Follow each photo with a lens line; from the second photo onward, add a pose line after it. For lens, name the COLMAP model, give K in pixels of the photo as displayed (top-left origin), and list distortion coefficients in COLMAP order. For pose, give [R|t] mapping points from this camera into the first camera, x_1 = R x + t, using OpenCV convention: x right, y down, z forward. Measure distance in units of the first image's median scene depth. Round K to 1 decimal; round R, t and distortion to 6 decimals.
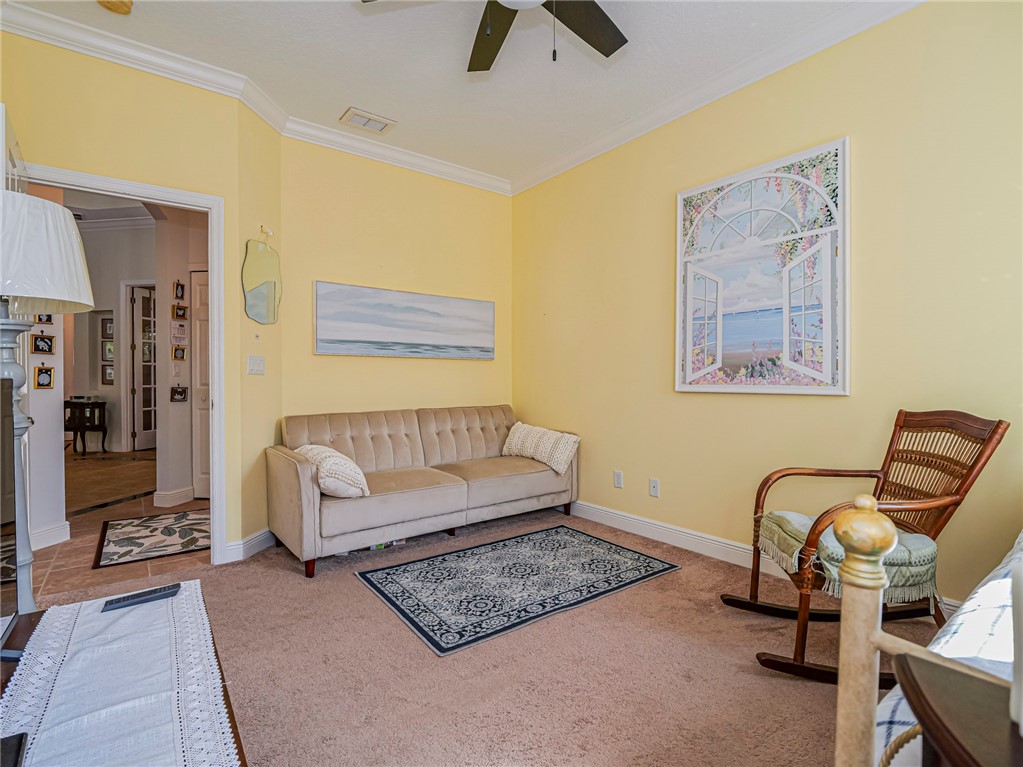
lens RADIAL K [[510.9, 0, 500.4], [0, 510.9, 387.3], [0, 0, 1]] dist [-0.012898, -0.001413]
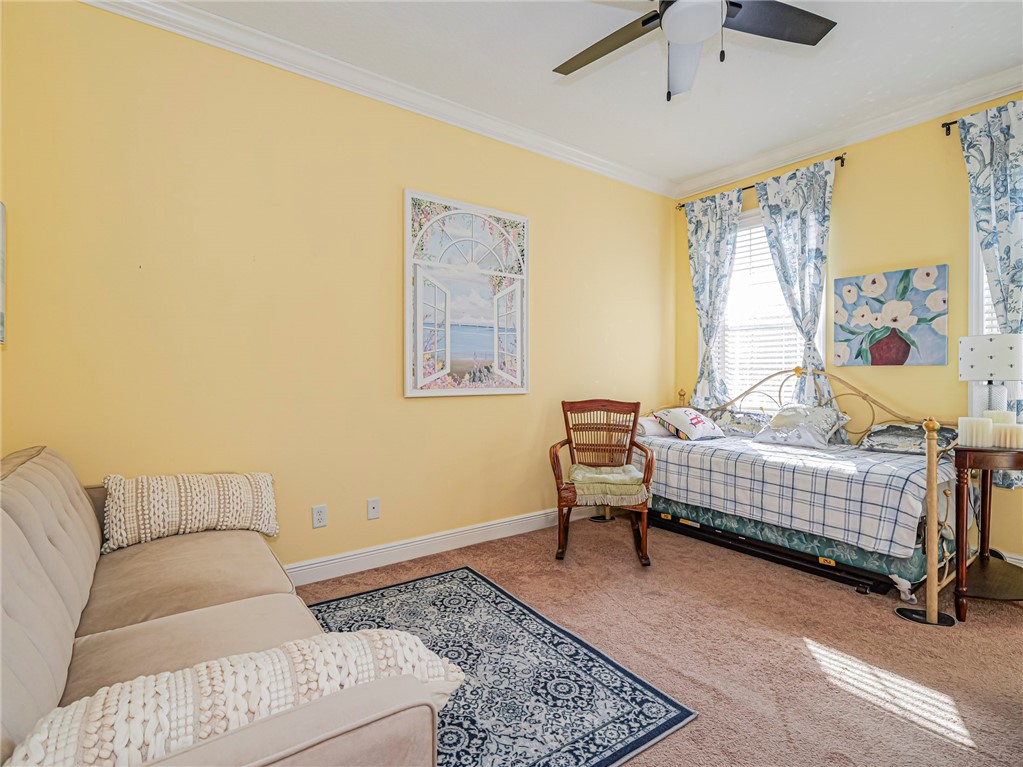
lens RADIAL K [[510.9, 0, 500.4], [0, 510.9, 376.6], [0, 0, 1]] dist [-0.012898, -0.001413]
pose [[-0.009457, -0.006297, 0.999935, -0.703171], [0.013727, 0.999885, 0.006427, -0.039292], [-0.999861, 0.013787, -0.009369, 0.969299]]
